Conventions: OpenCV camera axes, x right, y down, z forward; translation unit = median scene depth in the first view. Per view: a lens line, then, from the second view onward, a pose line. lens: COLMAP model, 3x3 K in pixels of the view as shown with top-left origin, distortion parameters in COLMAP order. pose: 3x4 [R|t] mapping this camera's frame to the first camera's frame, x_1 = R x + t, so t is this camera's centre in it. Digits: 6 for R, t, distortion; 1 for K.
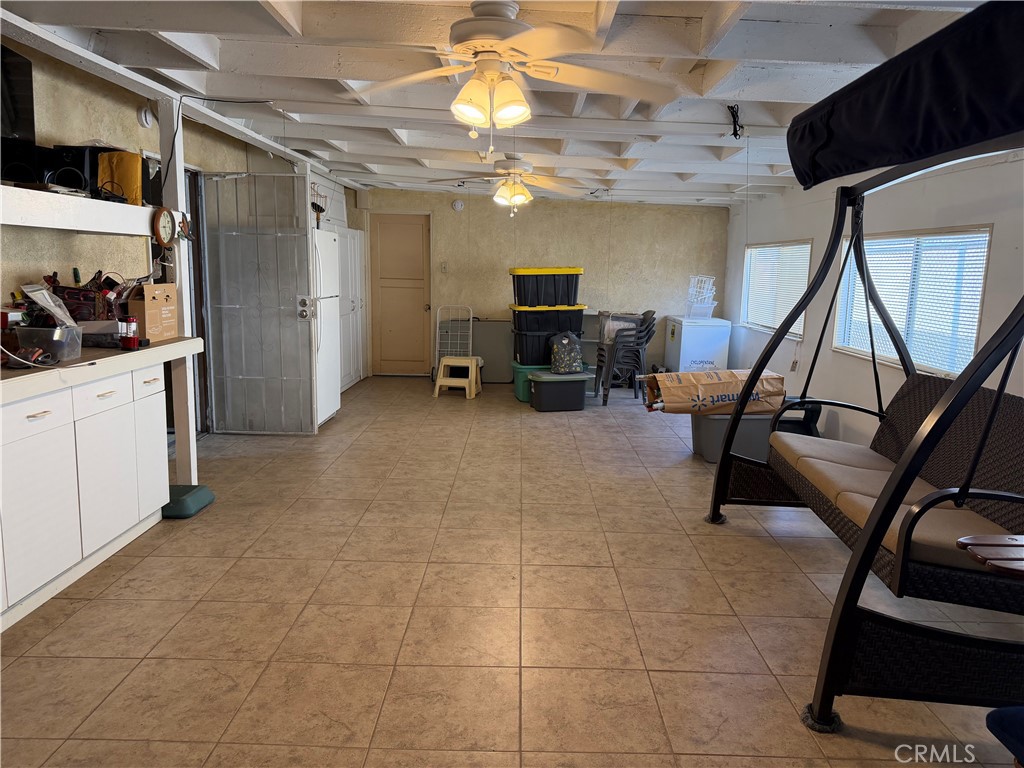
lens RADIAL K [[719.4, 0, 510.0], [0, 719.4, 387.1], [0, 0, 1]] dist [0.037488, -0.044795]
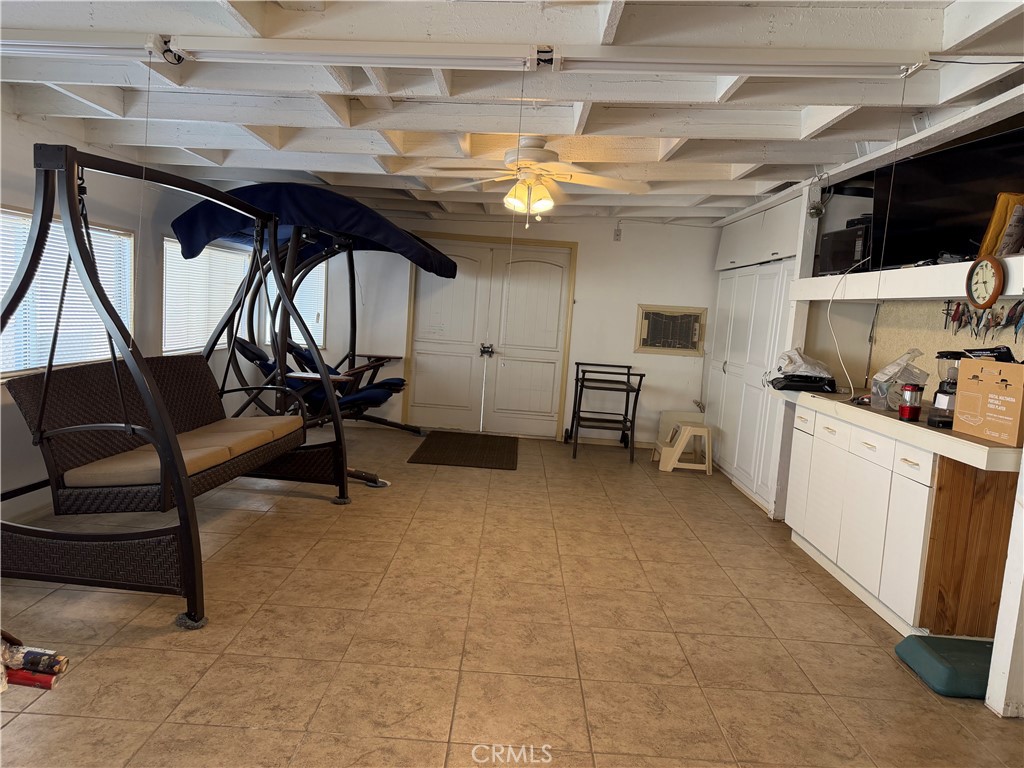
lens RADIAL K [[719.4, 0, 508.1], [0, 719.4, 381.7], [0, 0, 1]] dist [0.037488, -0.044795]
pose [[-0.996159, -0.086718, -0.012142, 0.004299], [-0.086847, 0.960747, 0.263482, -0.275164], [-0.011183, 0.263525, -0.964588, 1.735591]]
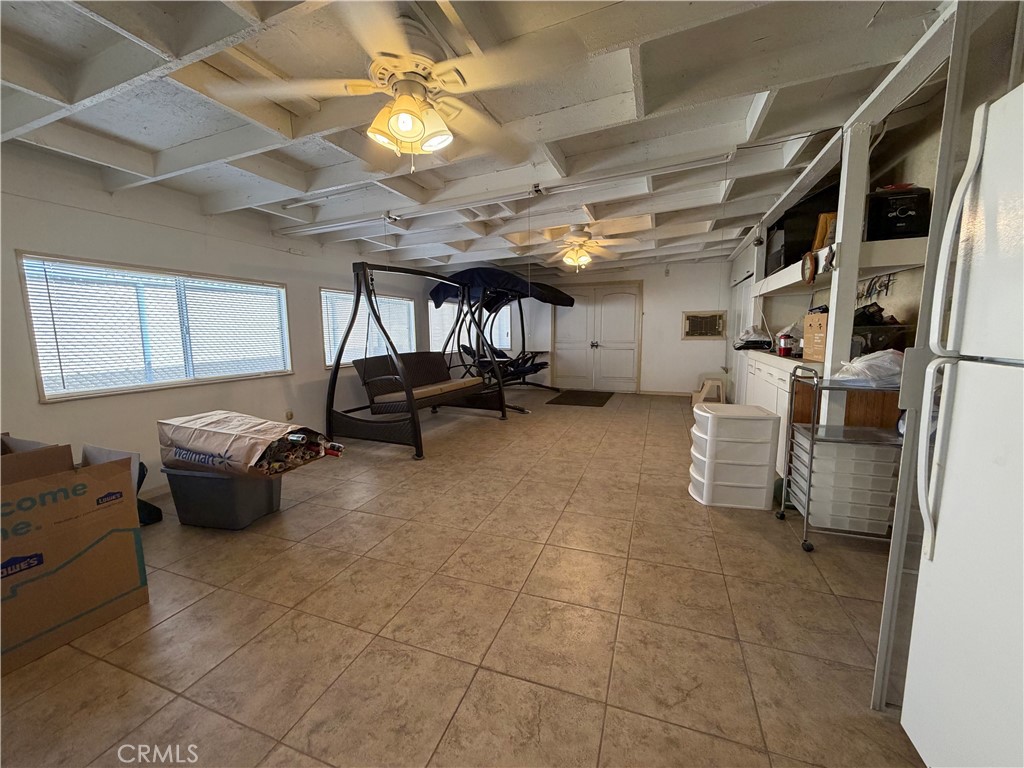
lens RADIAL K [[409.0, 0, 508.4], [0, 409.0, 381.7], [0, 0, 1]] dist [0.001246, -0.000784]
pose [[-0.942838, -0.049036, 0.329623, -0.229702], [0.048835, 0.958107, 0.282218, -0.257599], [-0.329653, 0.282183, -0.900945, 1.854907]]
